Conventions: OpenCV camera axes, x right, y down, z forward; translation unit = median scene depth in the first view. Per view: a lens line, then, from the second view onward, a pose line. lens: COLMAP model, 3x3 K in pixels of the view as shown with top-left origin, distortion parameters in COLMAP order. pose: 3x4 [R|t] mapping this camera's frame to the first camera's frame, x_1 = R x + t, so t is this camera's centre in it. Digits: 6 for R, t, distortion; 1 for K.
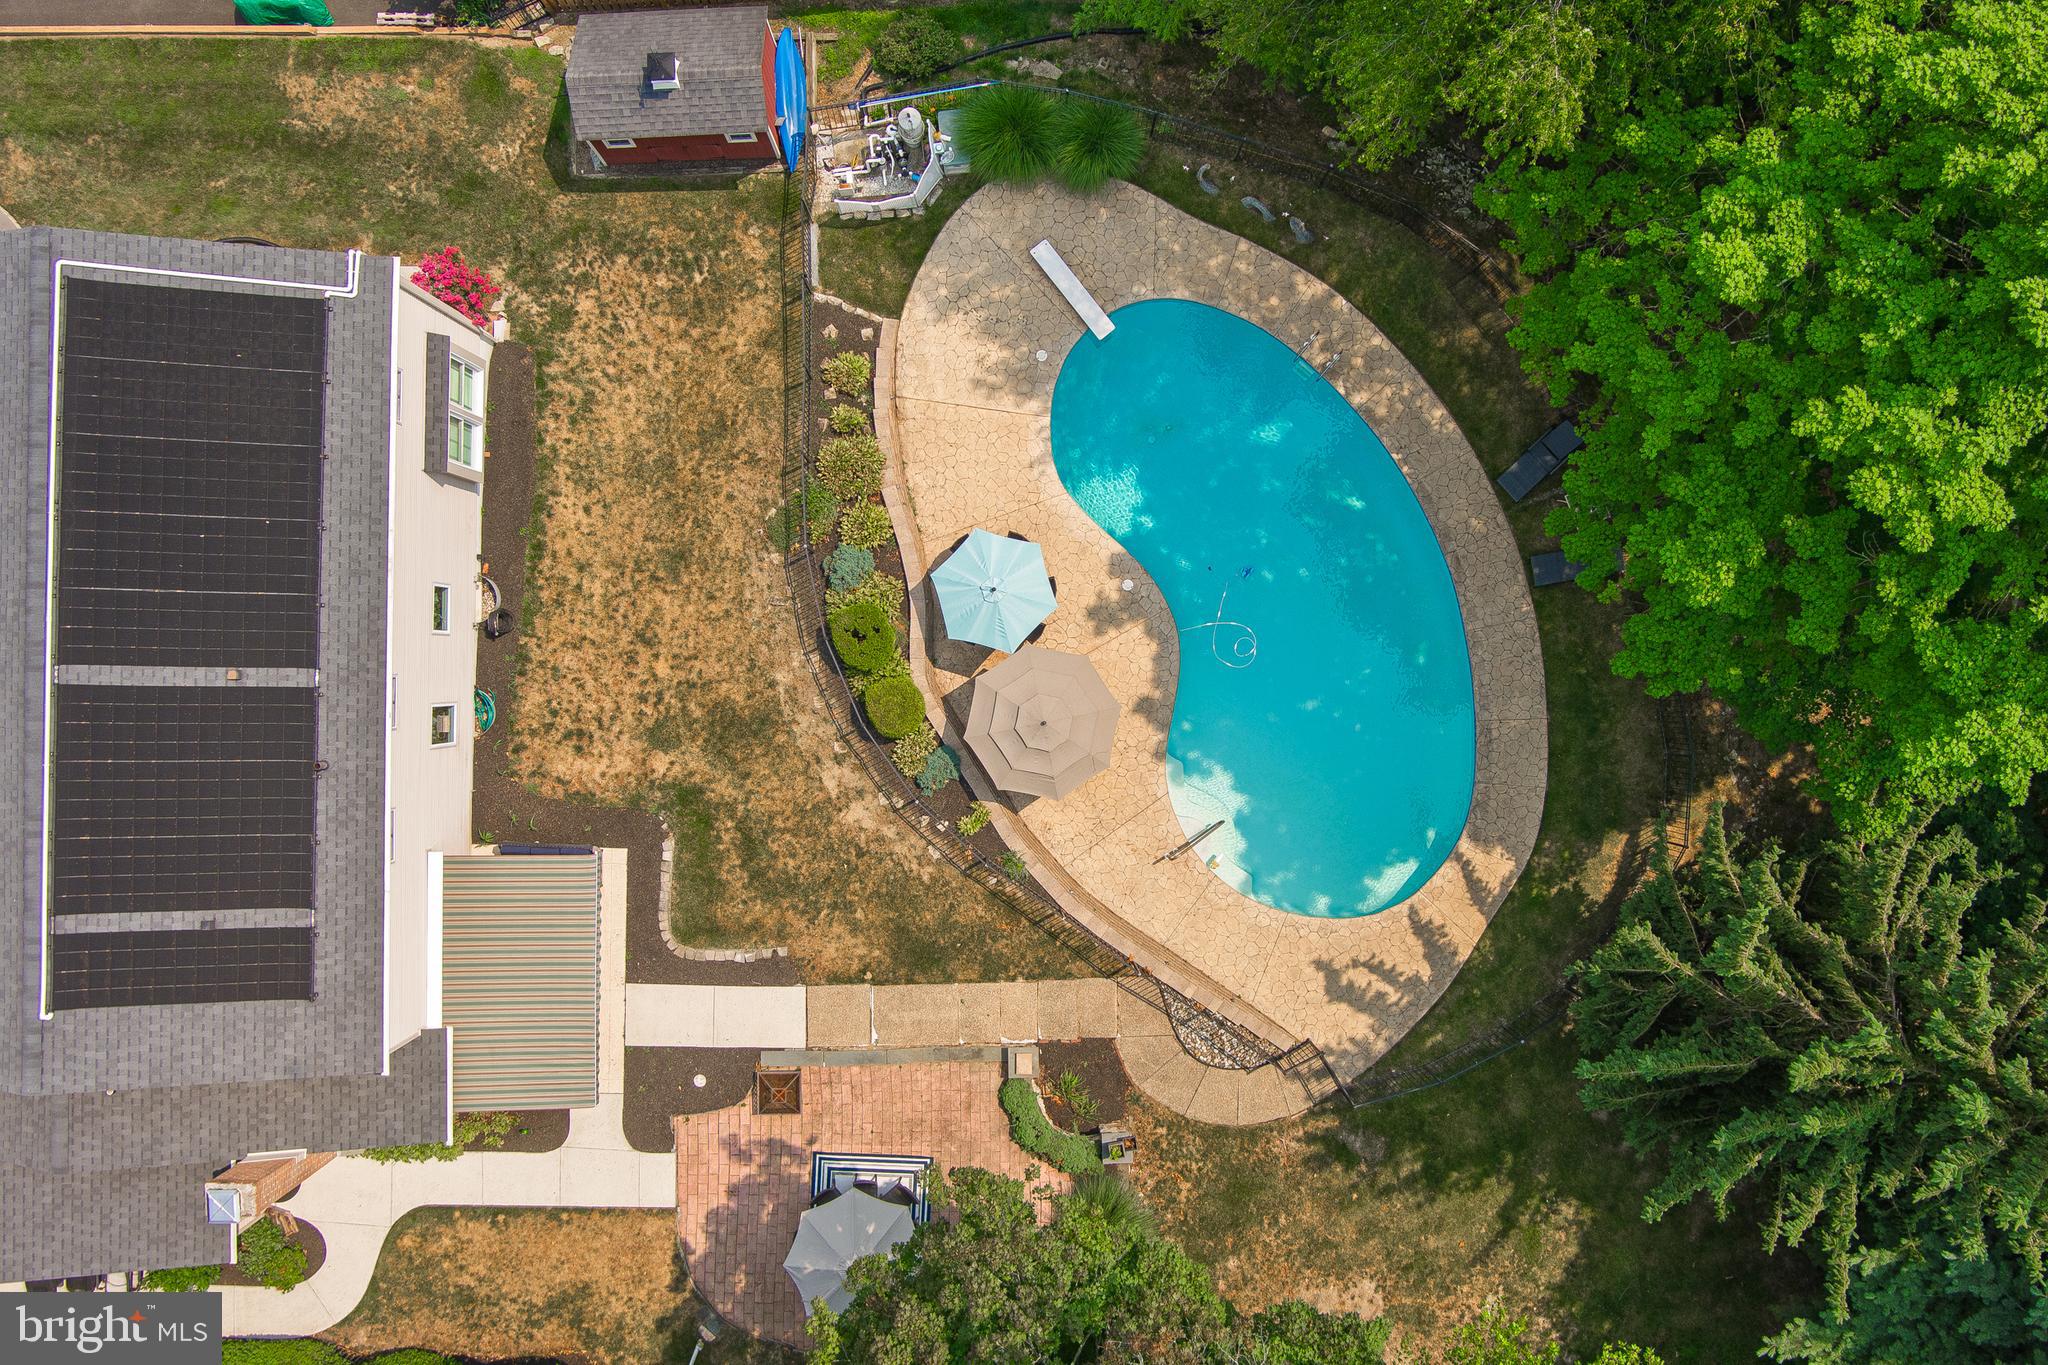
lens RADIAL K [[1642.6, 0, 1019.7], [0, 1642.6, 669.2], [0, 0, 1]] dist [-0.076250, 0.026426]
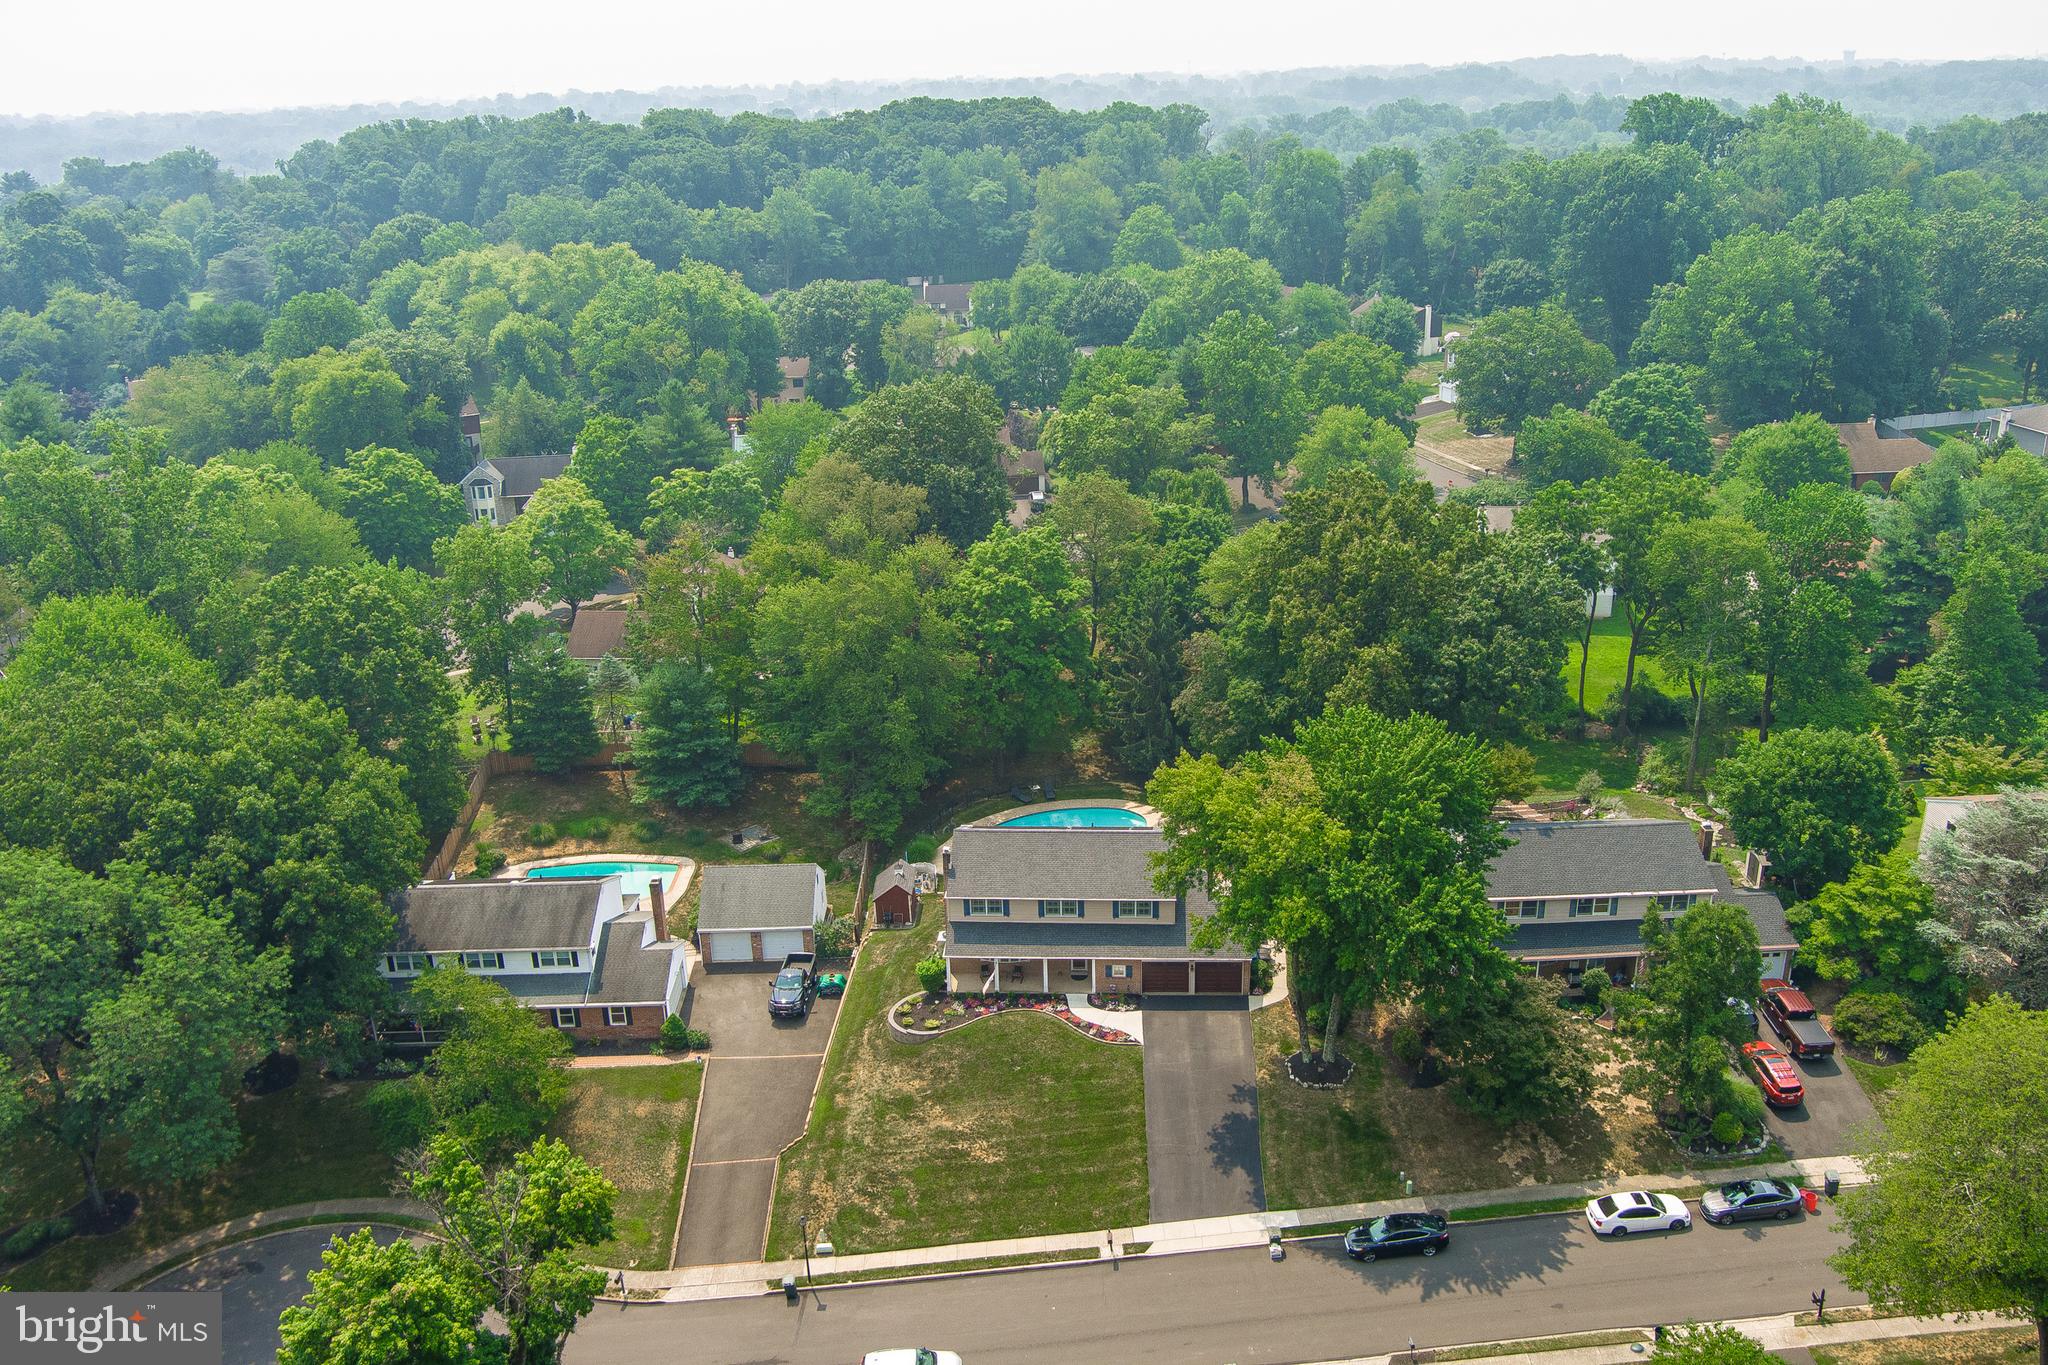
lens RADIAL K [[1642.6, 0, 1006.6], [0, 1642.6, 691.2], [0, 0, 1]] dist [-0.076250, 0.026426]
pose [[0.063495, -0.359152, 0.931117, -3.144793], [0.997381, -0.009545, -0.071696, 0.110327], [0.034638, 0.933230, 0.357605, -0.569624]]
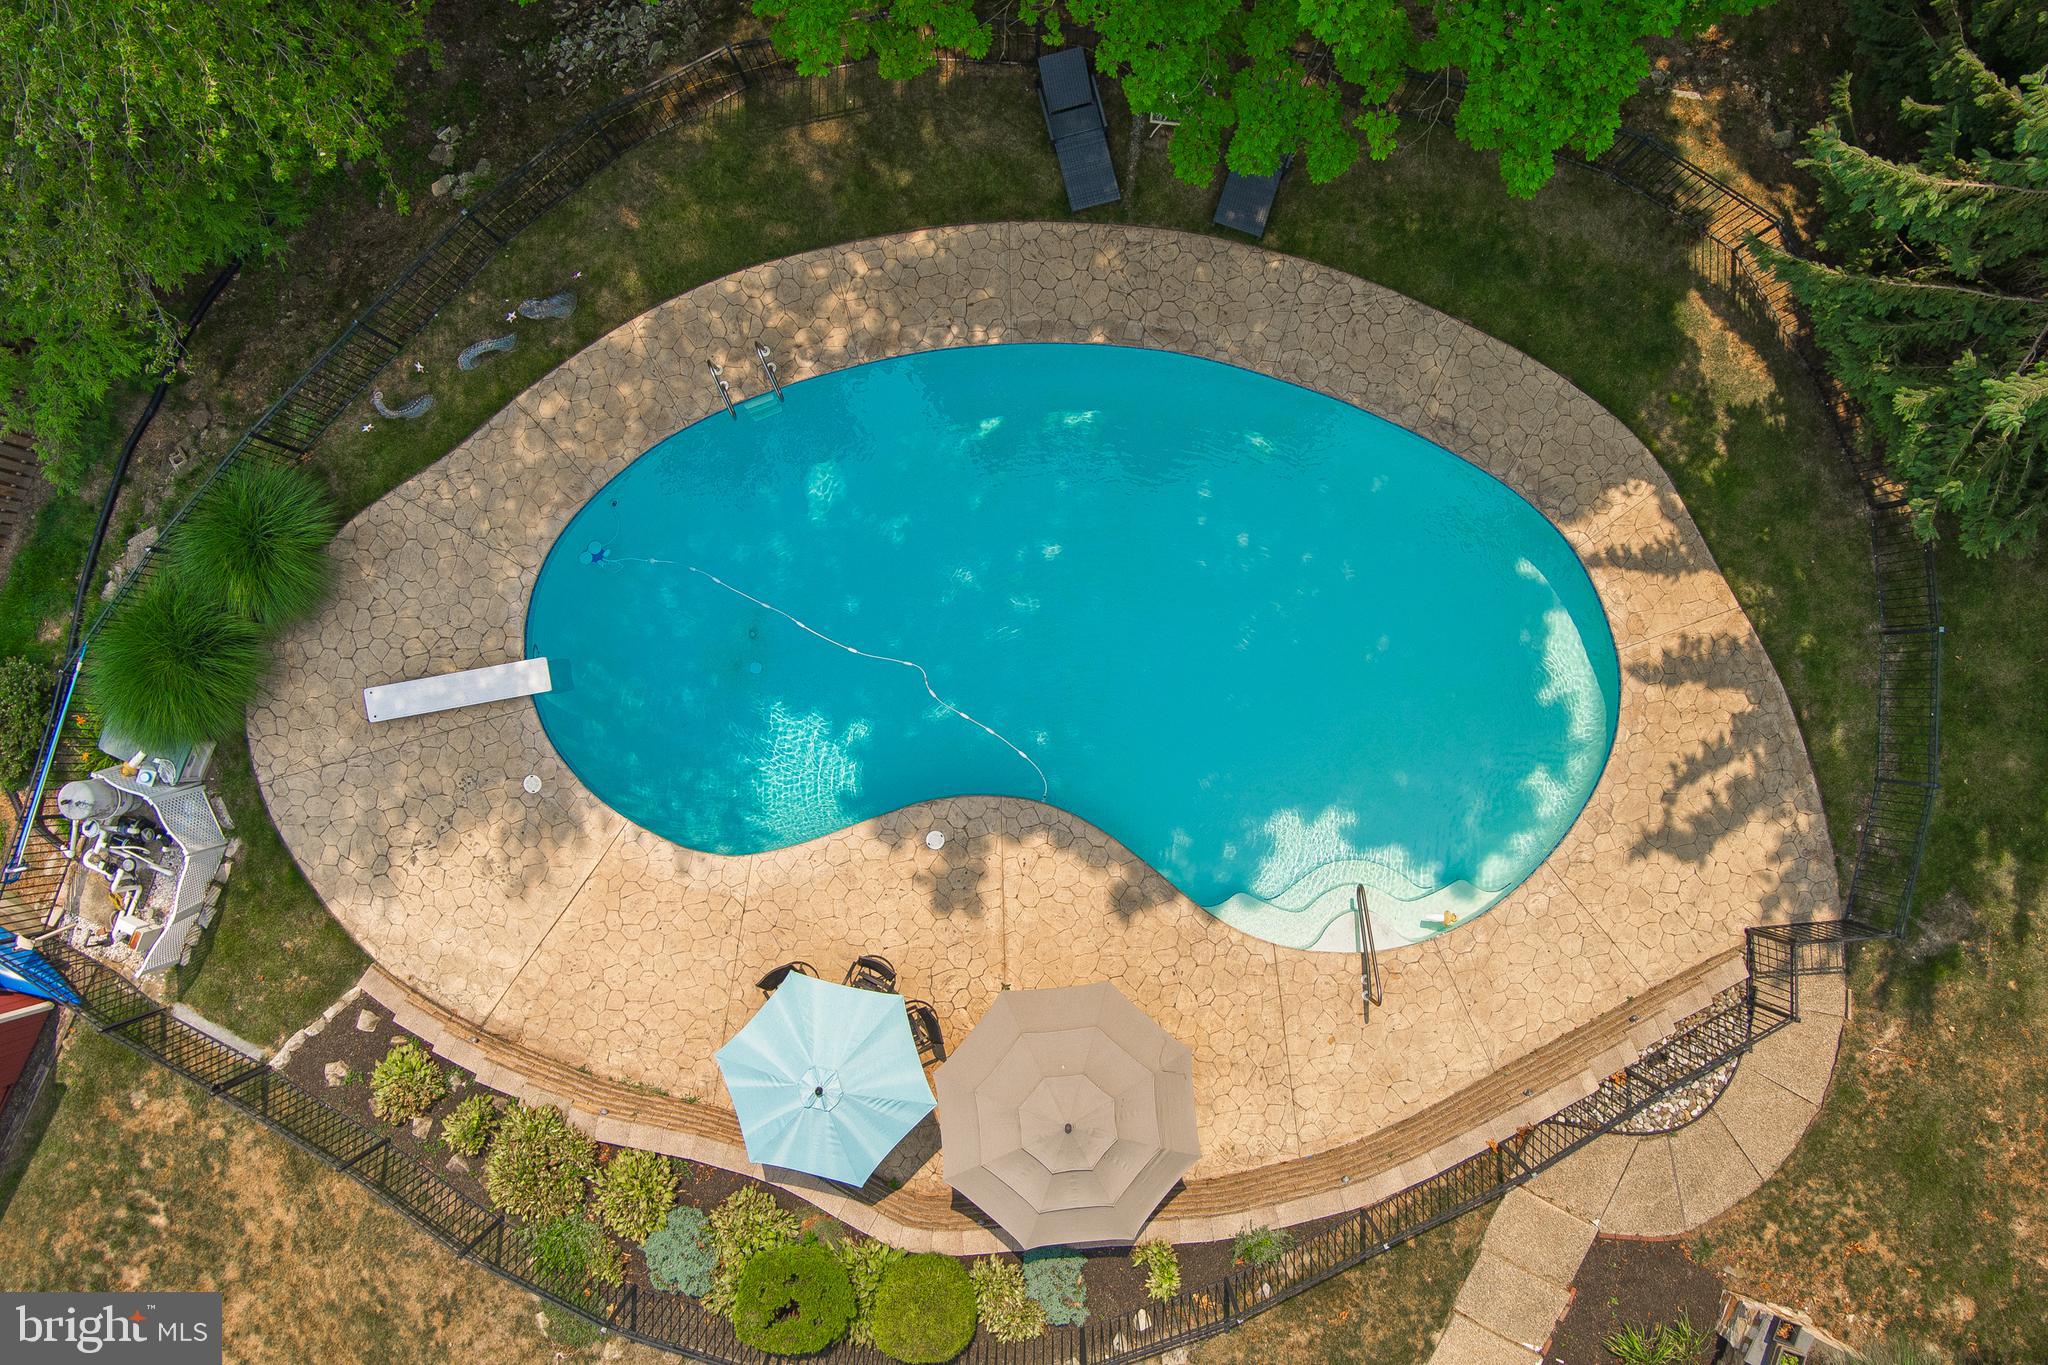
lens RADIAL K [[1642.6, 0, 996.9], [0, 1642.6, 676.1], [0, 0, 1]] dist [-0.076250, 0.026426]
pose [[0.473519, -0.880766, -0.005610, 0.137296], [0.880513, 0.473521, -0.021766, -0.048480], [0.021827, 0.005367, 0.999747, 0.417211]]
